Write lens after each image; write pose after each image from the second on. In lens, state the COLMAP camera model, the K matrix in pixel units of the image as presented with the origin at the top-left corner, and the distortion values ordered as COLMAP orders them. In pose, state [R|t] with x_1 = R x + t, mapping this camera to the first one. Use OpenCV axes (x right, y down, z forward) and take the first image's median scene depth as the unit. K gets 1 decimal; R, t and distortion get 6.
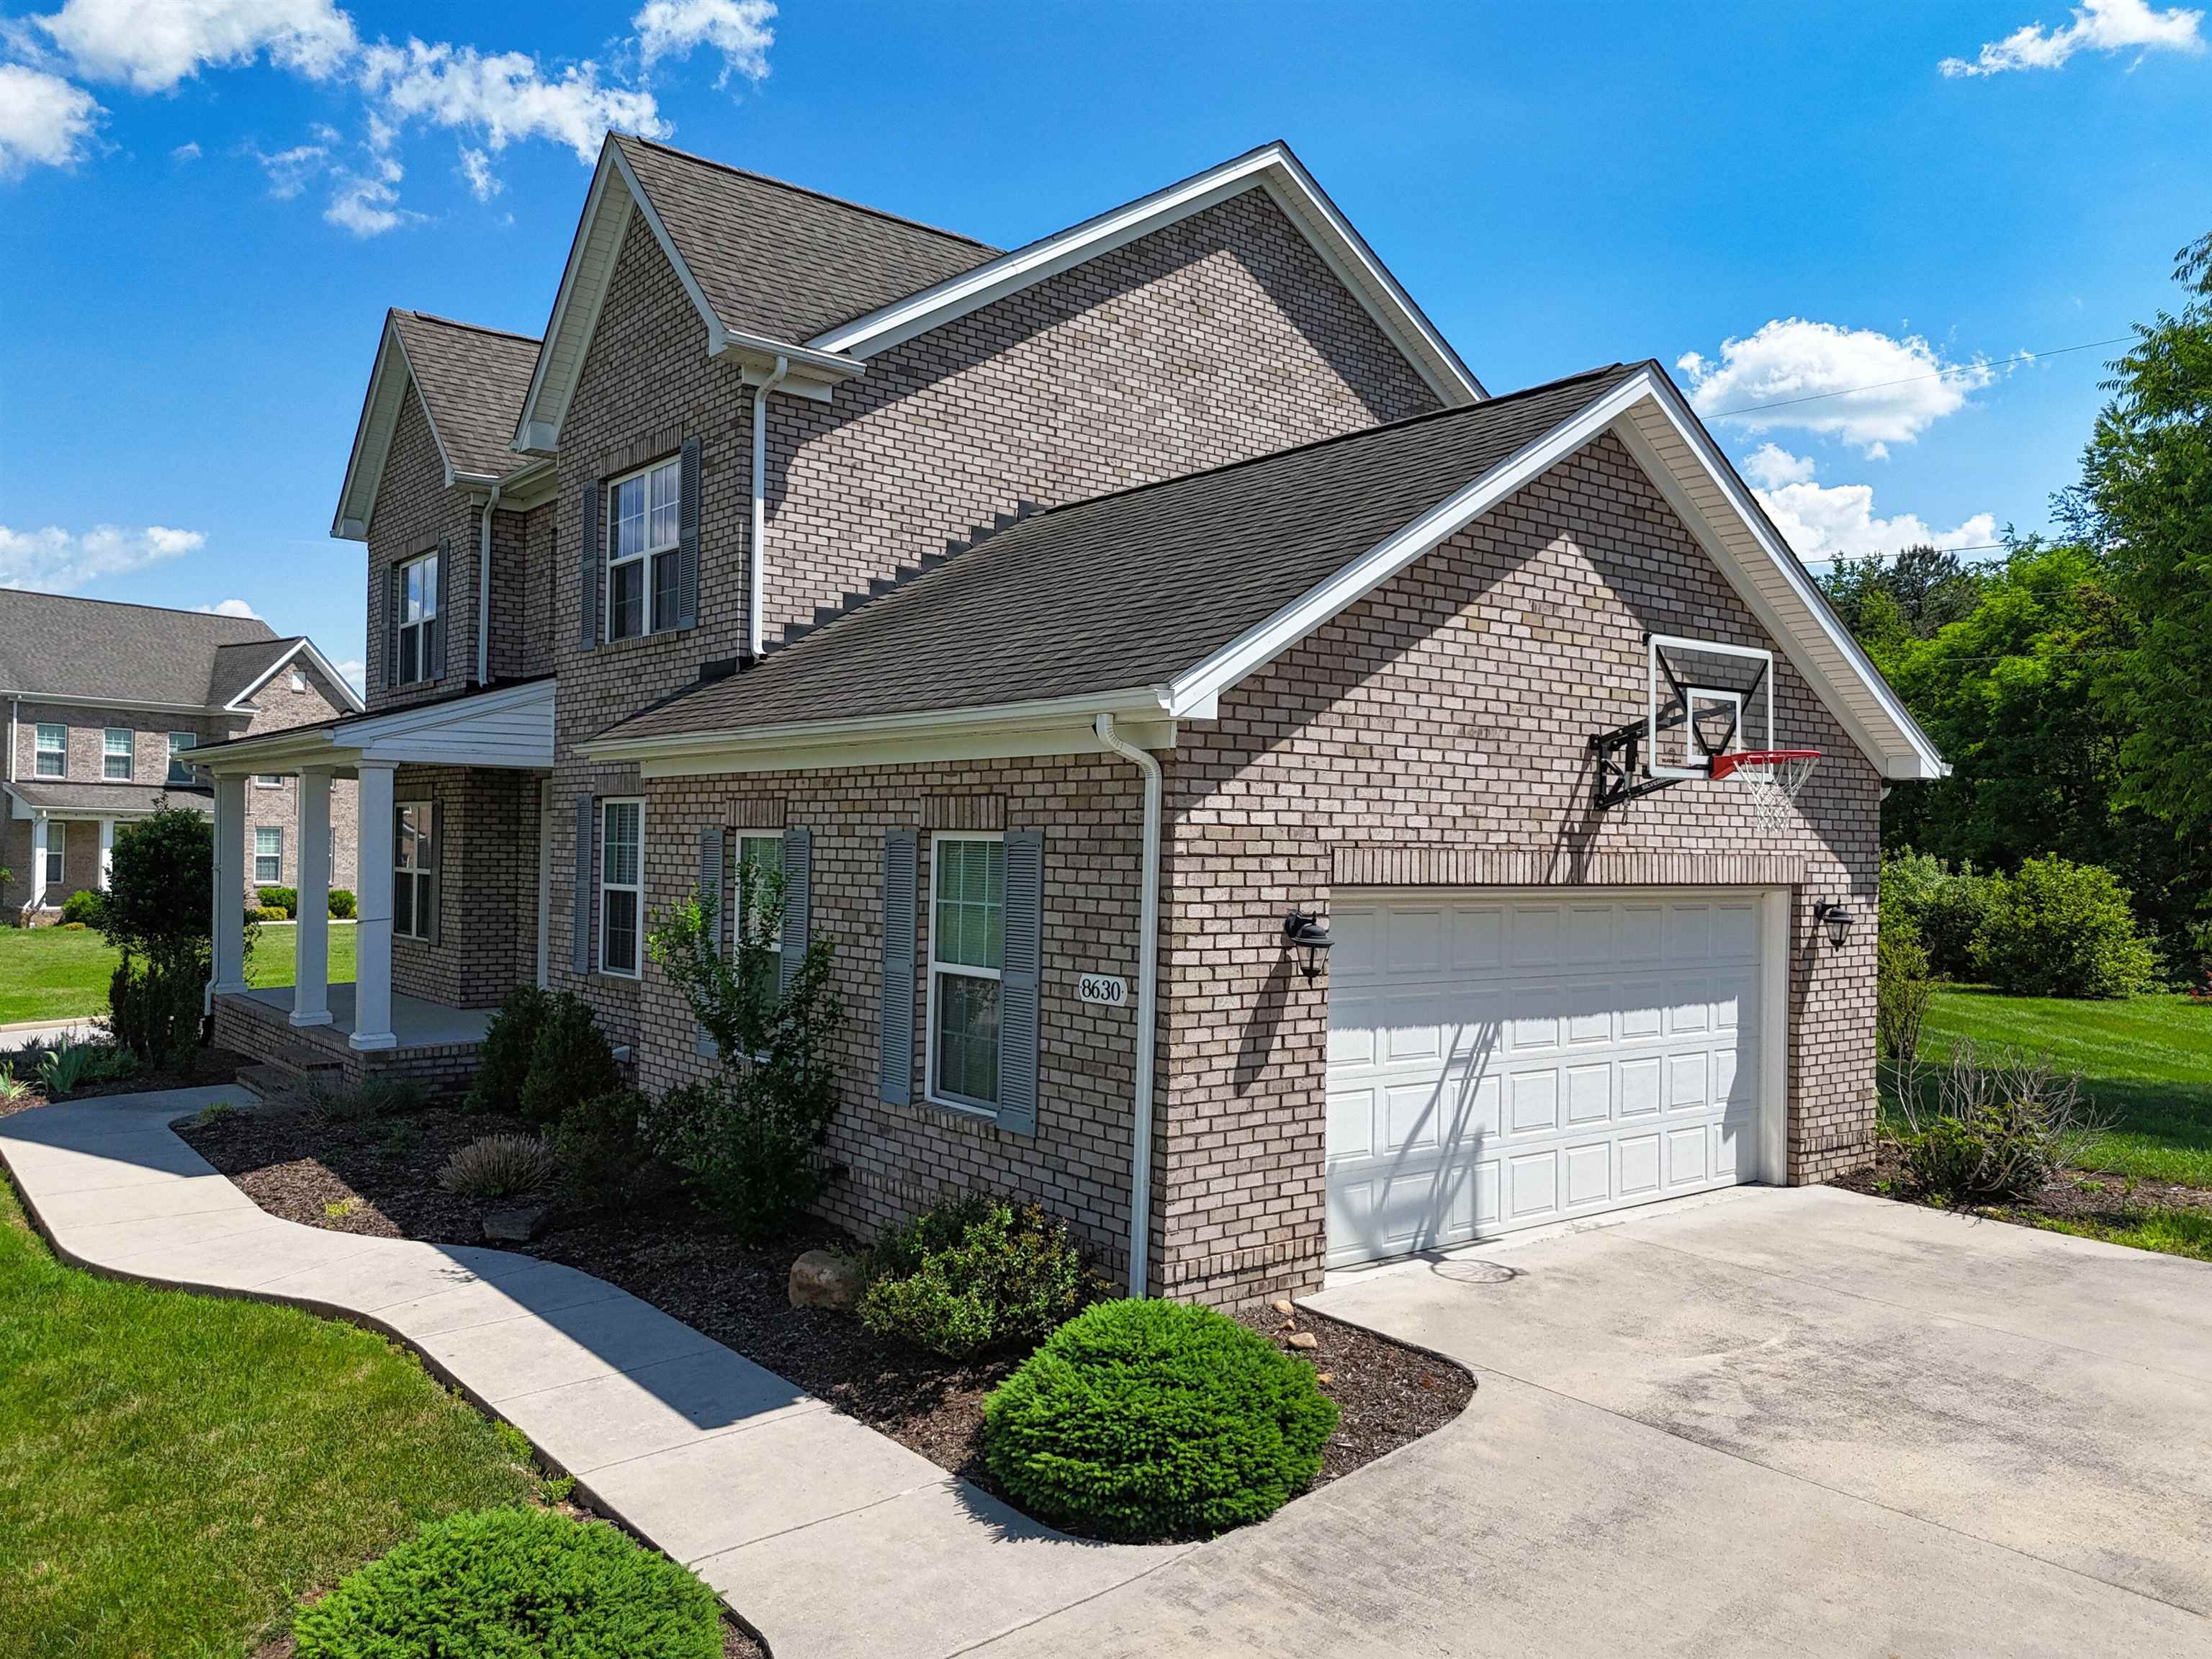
lens RADIAL K [[1638.2, 0, 1114.7], [0, 1638.2, 835.7], [0, 0, 1]] dist [0.066914, -0.066054]
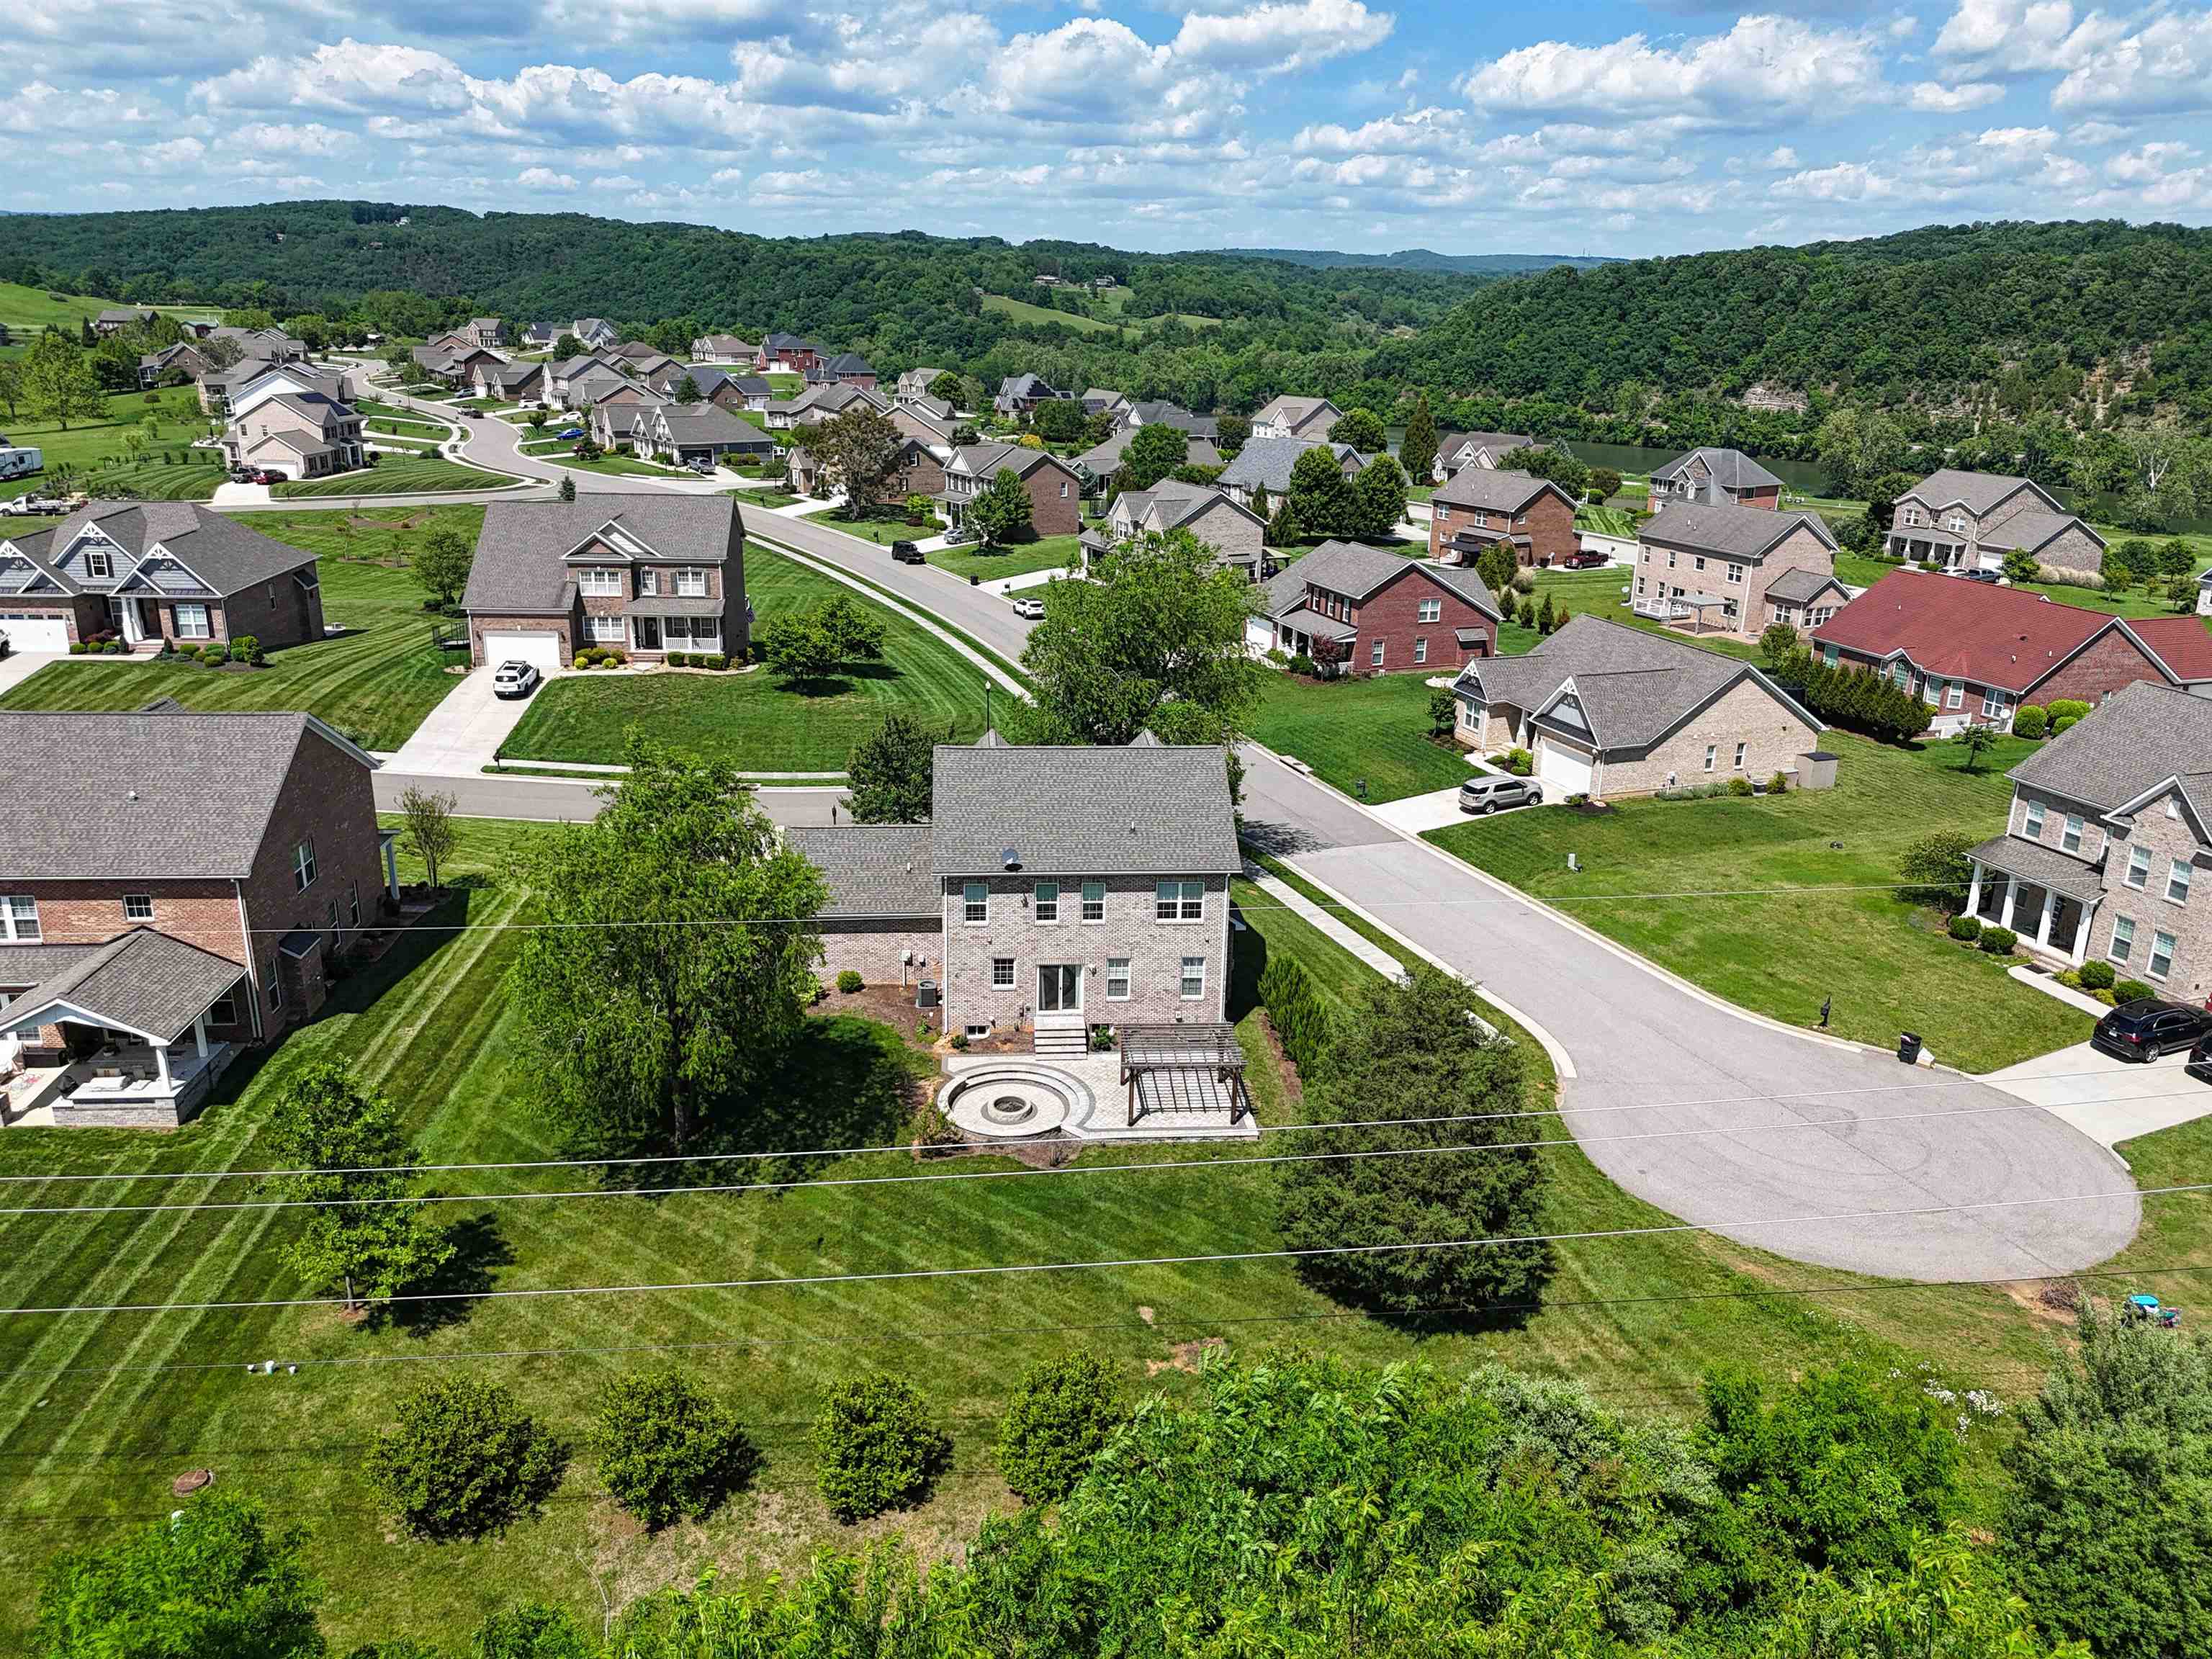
lens RADIAL K [[1638.2, 0, 1108.6], [0, 1638.2, 827.6], [0, 0, 1]] dist [0.066914, -0.066054]
pose [[-0.564972, 0.227542, -0.793115, 4.052957], [-0.025092, 0.956040, 0.292159, -1.897151], [0.824729, 0.184962, -0.534426, 4.747965]]
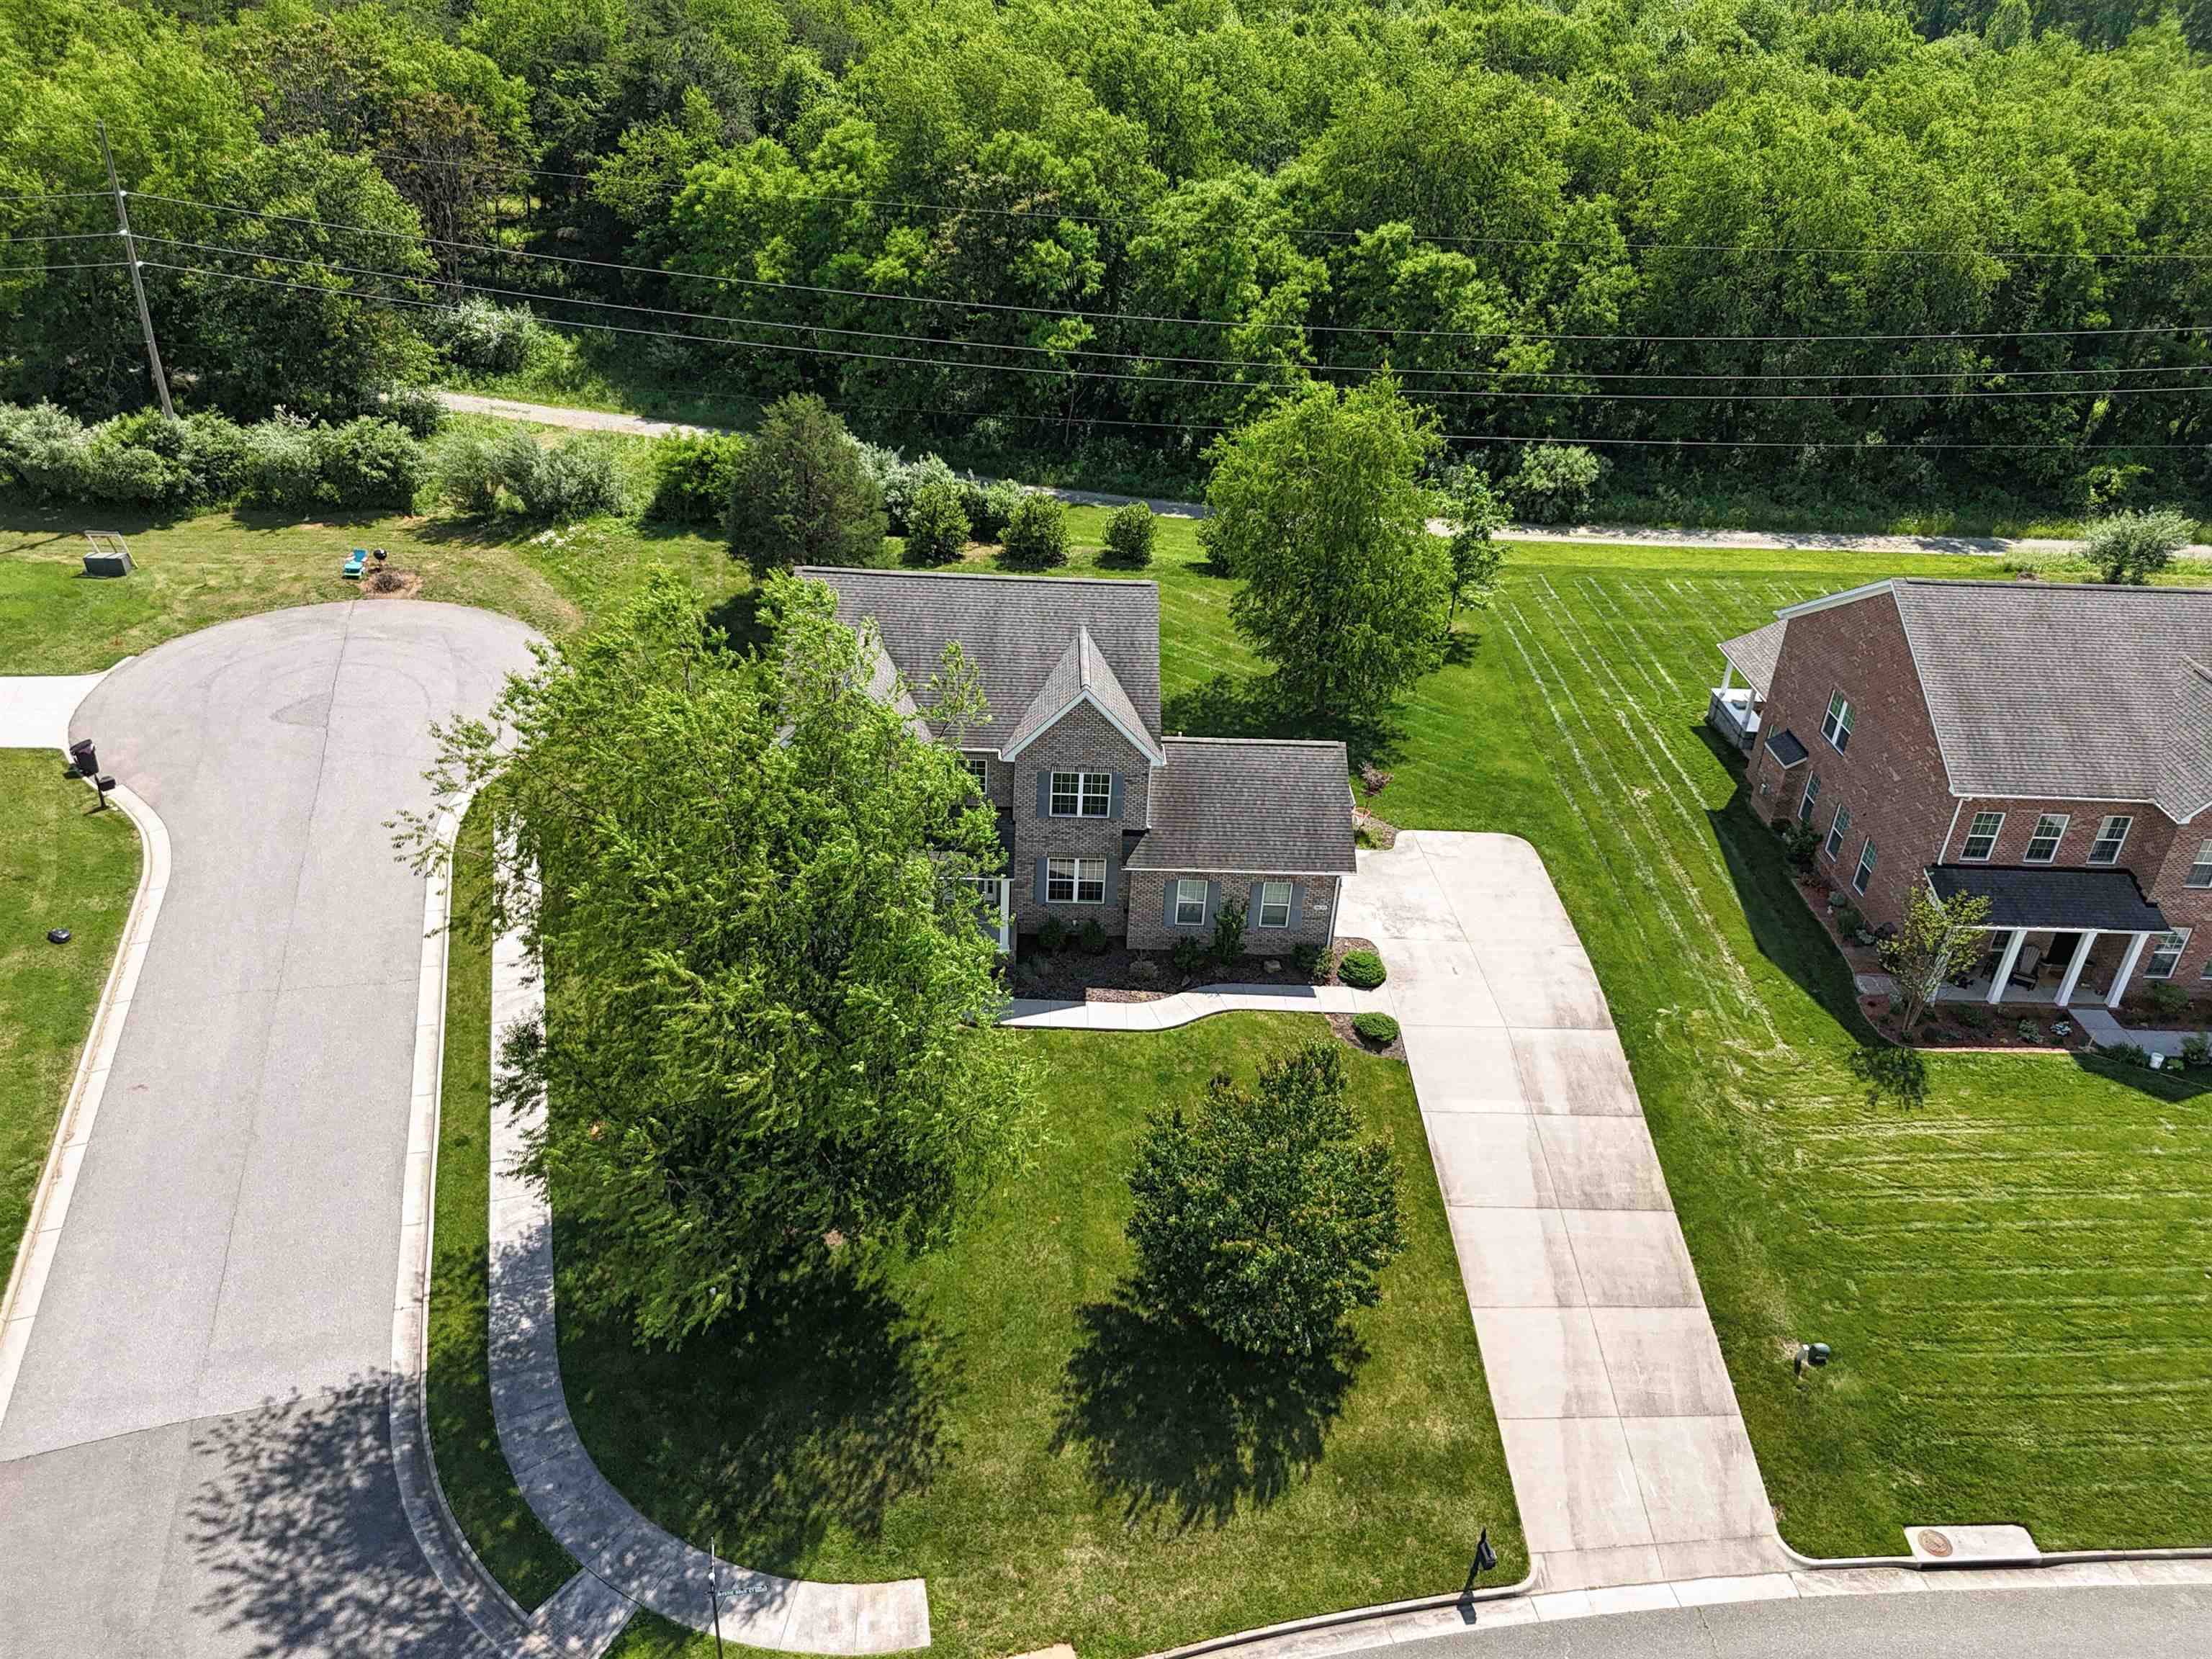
lens RADIAL K [[1638.2, 0, 1100.3], [0, 1638.2, 809.9], [0, 0, 1]] dist [0.066914, -0.066054]
pose [[0.609545, -0.383311, 0.693922, -3.204968], [-0.045171, 0.857118, 0.513136, -2.302602], [-0.791464, -0.344124, 0.505137, -0.884793]]
